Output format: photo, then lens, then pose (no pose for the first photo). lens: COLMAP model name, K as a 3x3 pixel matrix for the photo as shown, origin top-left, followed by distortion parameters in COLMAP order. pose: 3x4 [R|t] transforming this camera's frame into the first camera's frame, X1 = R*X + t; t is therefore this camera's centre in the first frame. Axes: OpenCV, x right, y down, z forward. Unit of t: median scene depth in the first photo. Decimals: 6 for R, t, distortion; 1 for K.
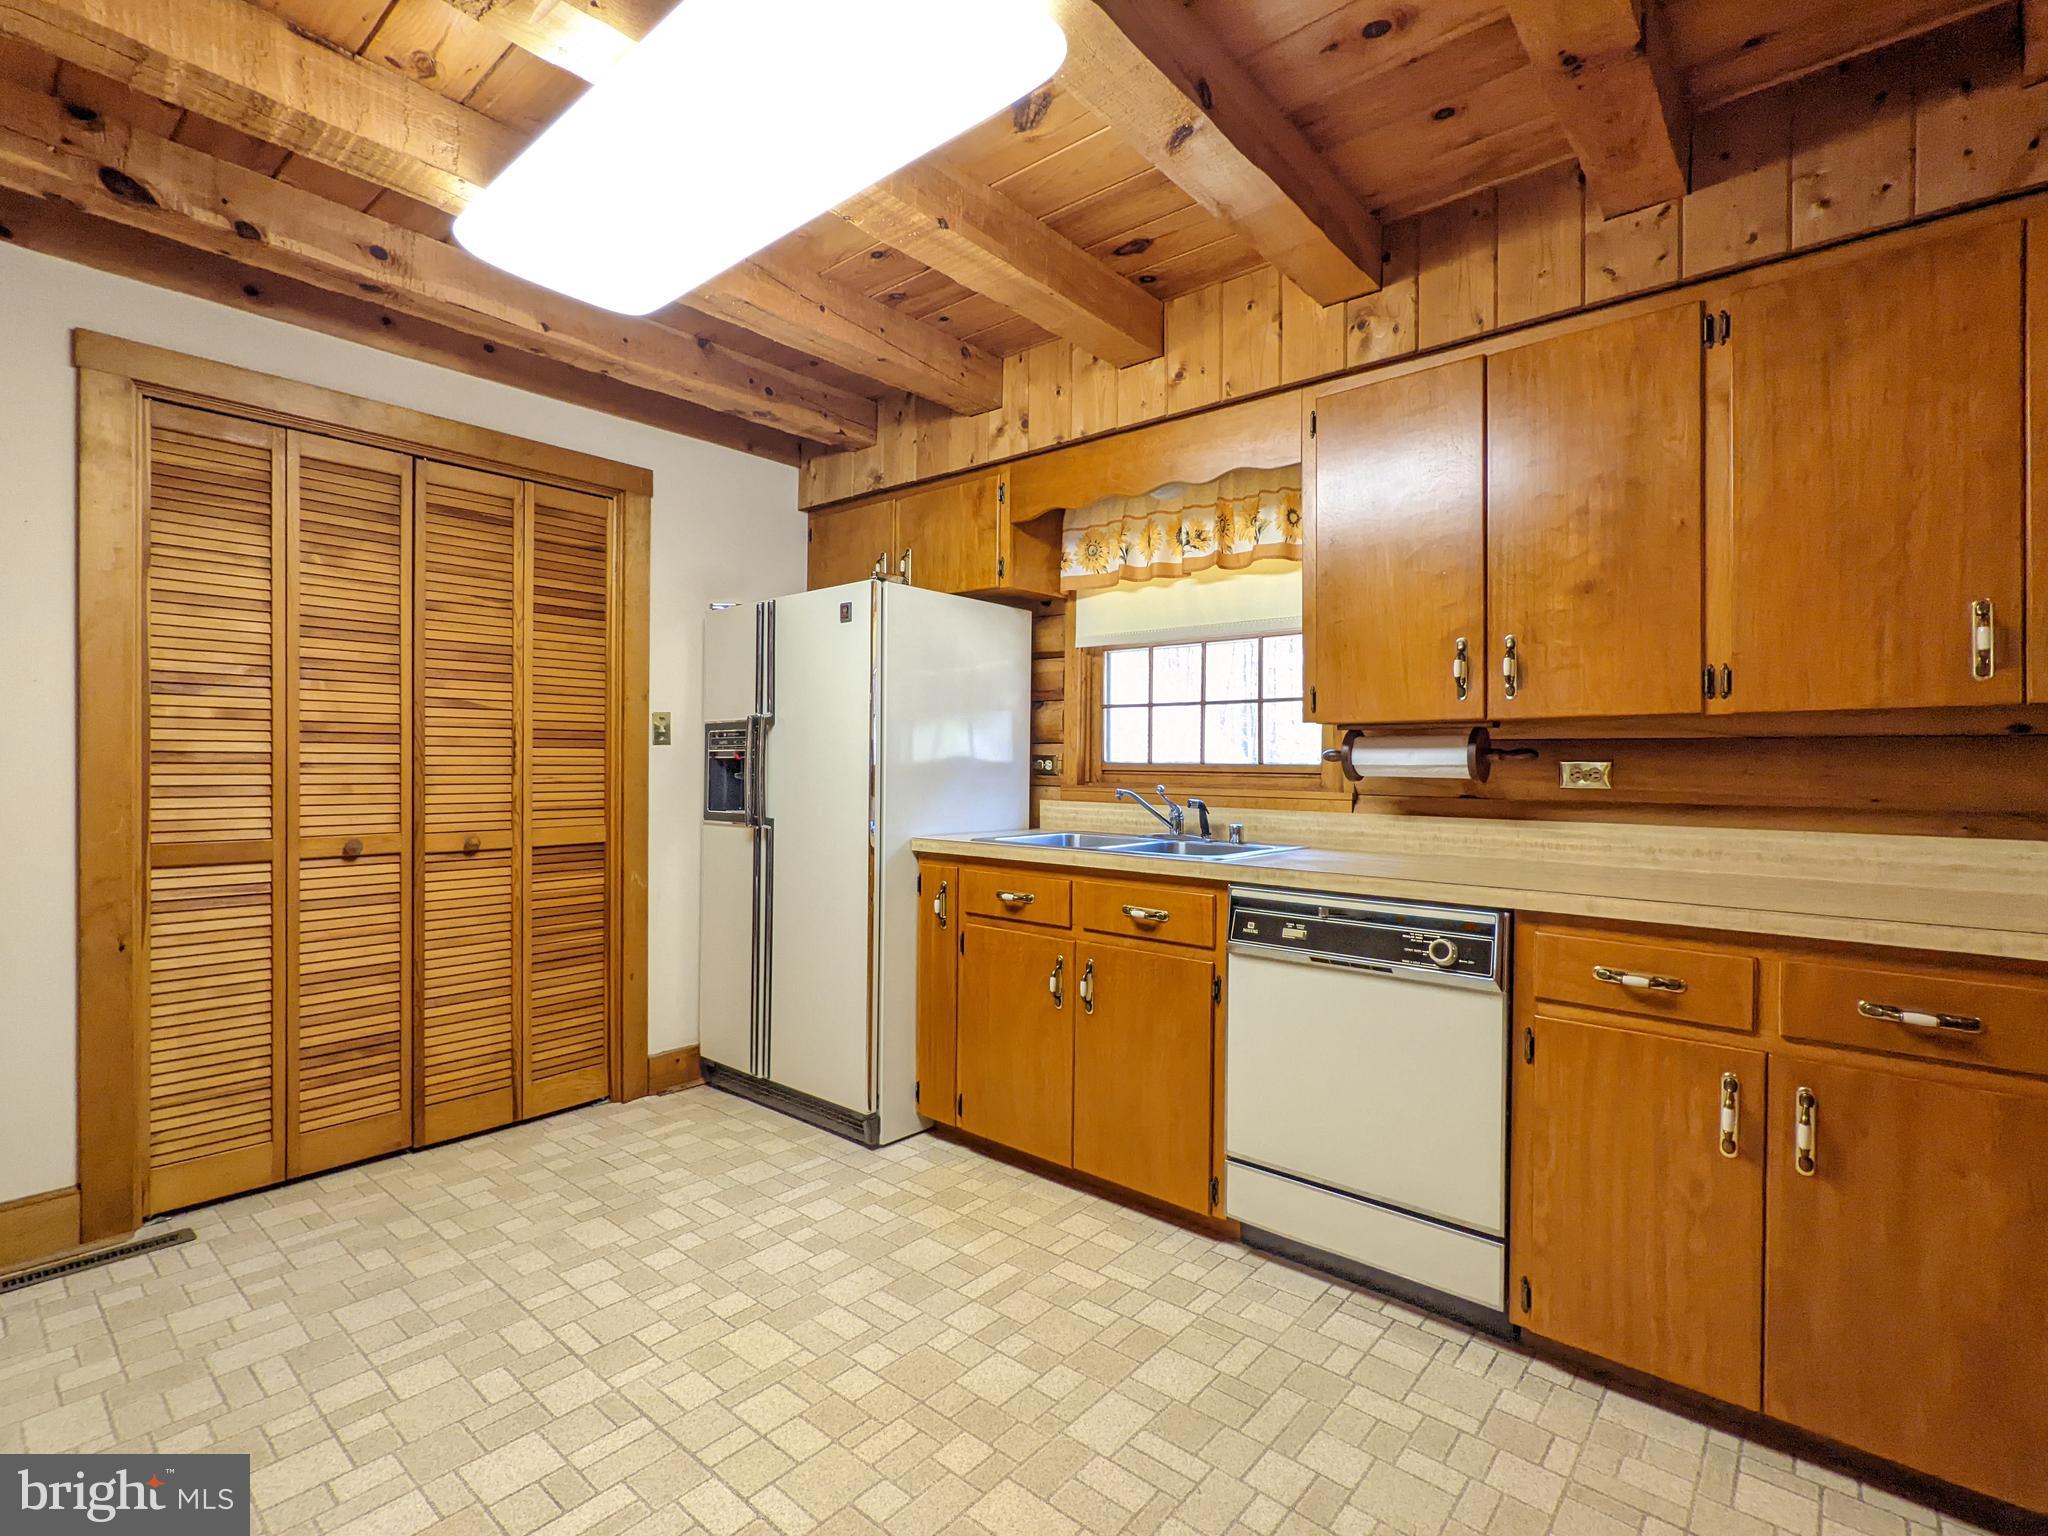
lens RADIAL K [[969.3, 0, 1026.6], [0, 969.3, 766.5], [0, 0, 1]] dist [0.000194, -0.000344]
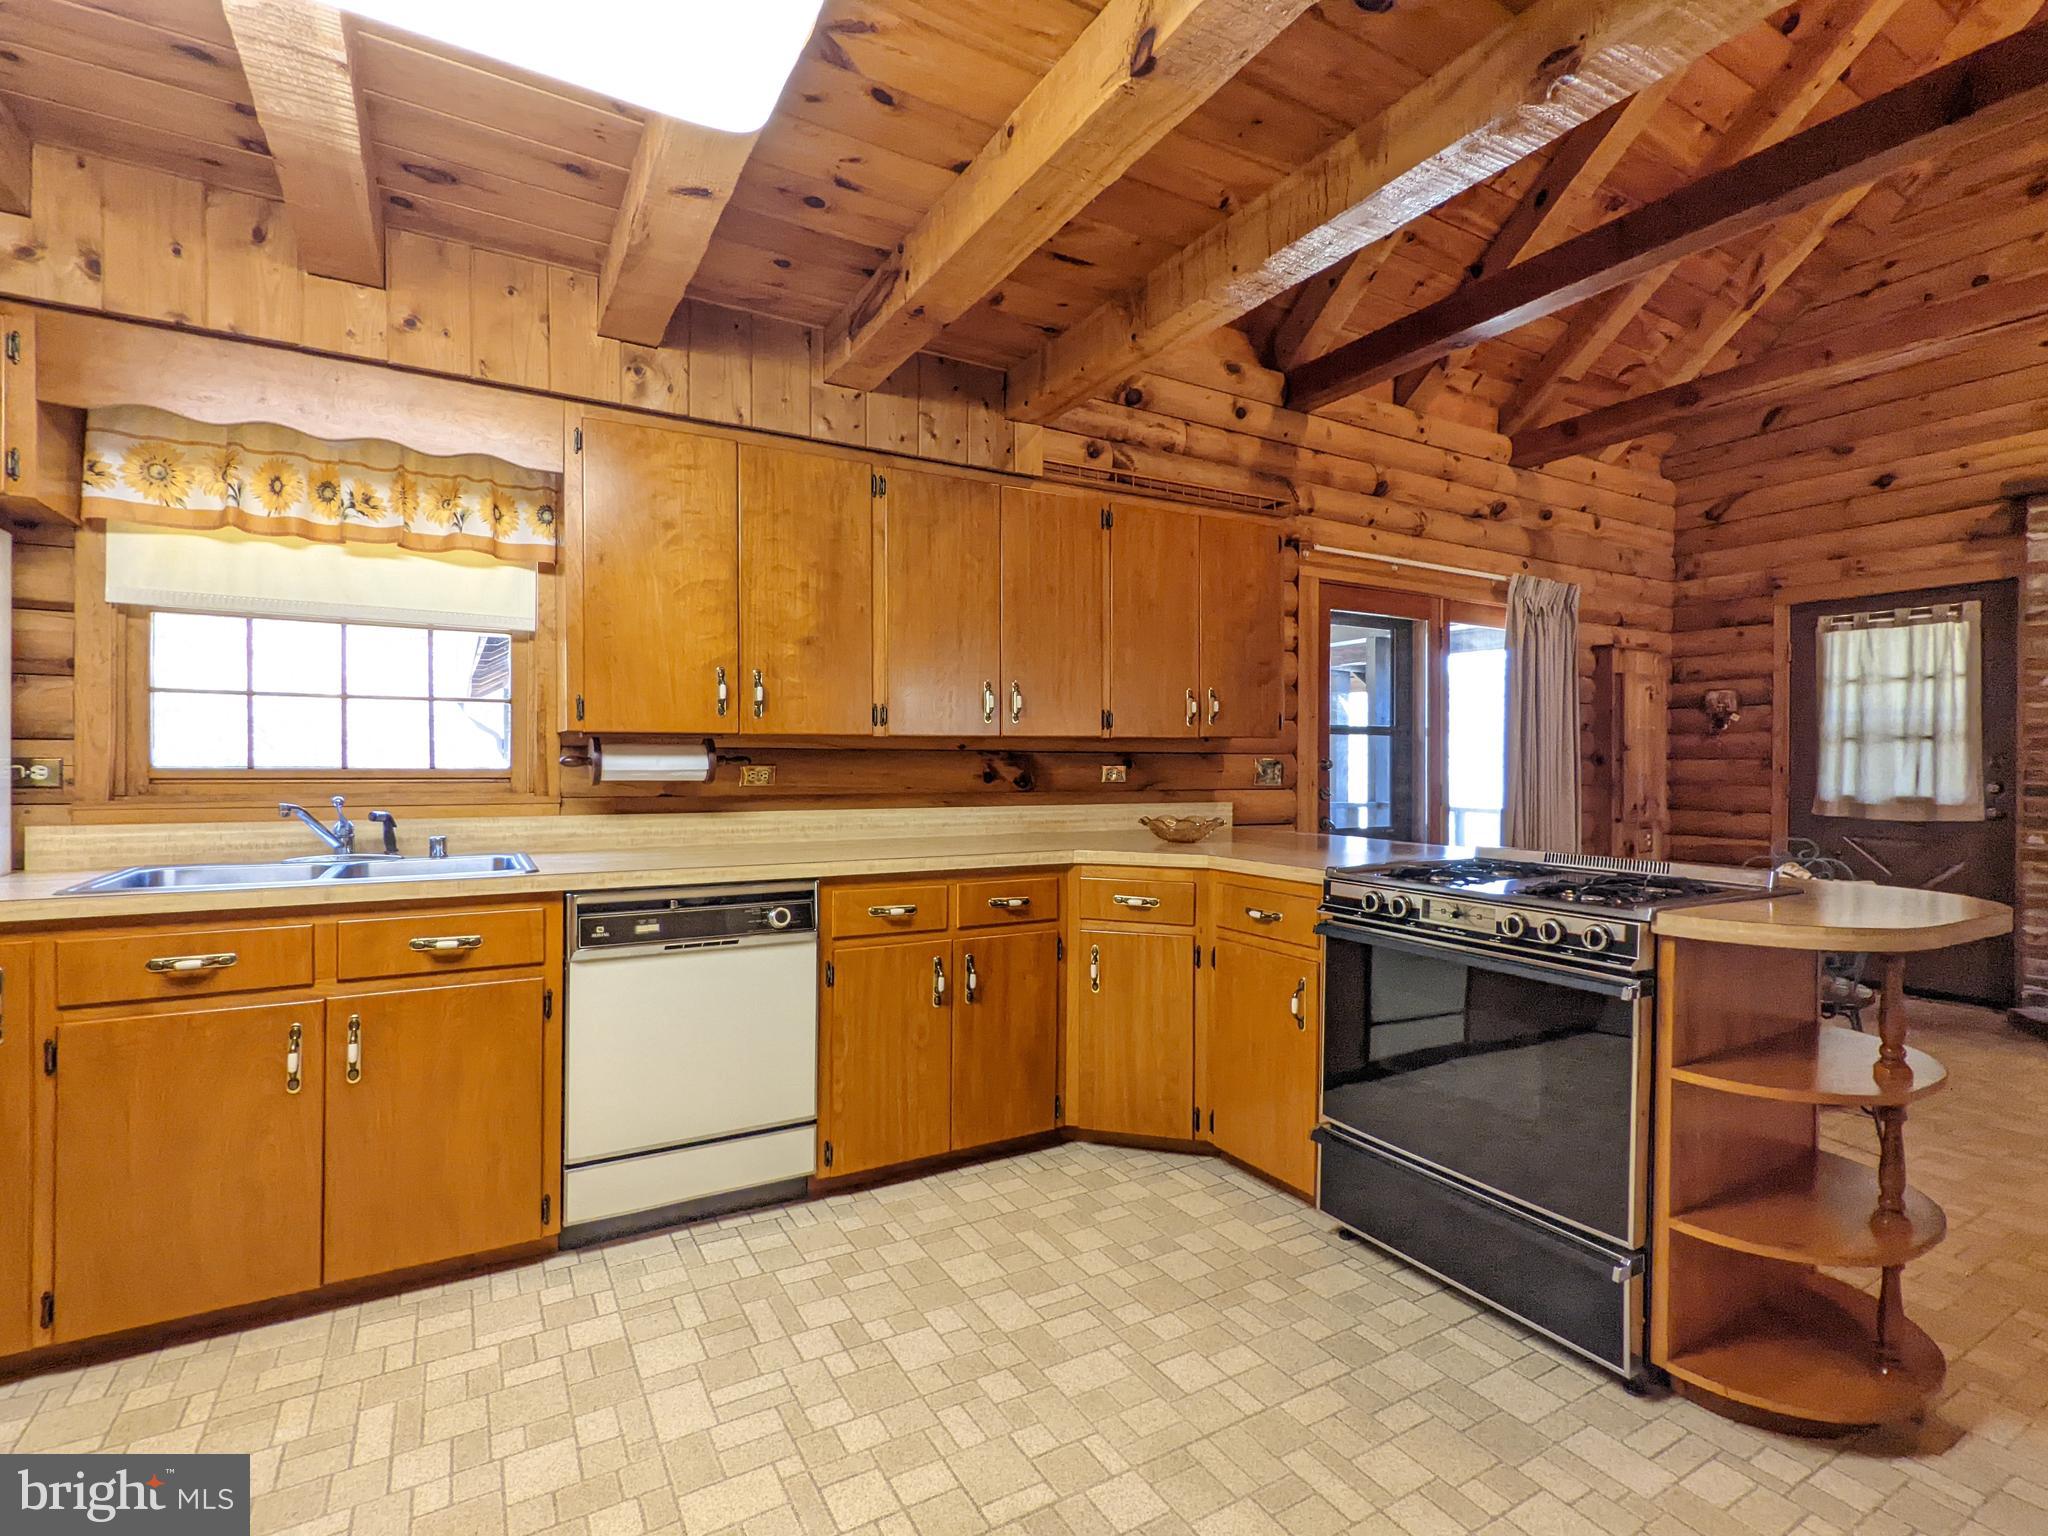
lens RADIAL K [[969.3, 0, 1020.4], [0, 969.3, 766.3], [0, 0, 1]] dist [0.000194, -0.000344]
pose [[0.331669, -0.012469, 0.943313, -0.537713], [-0.000843, 0.999908, 0.013514, -0.021494], [-0.943395, -0.005277, 0.331628, 0.218158]]
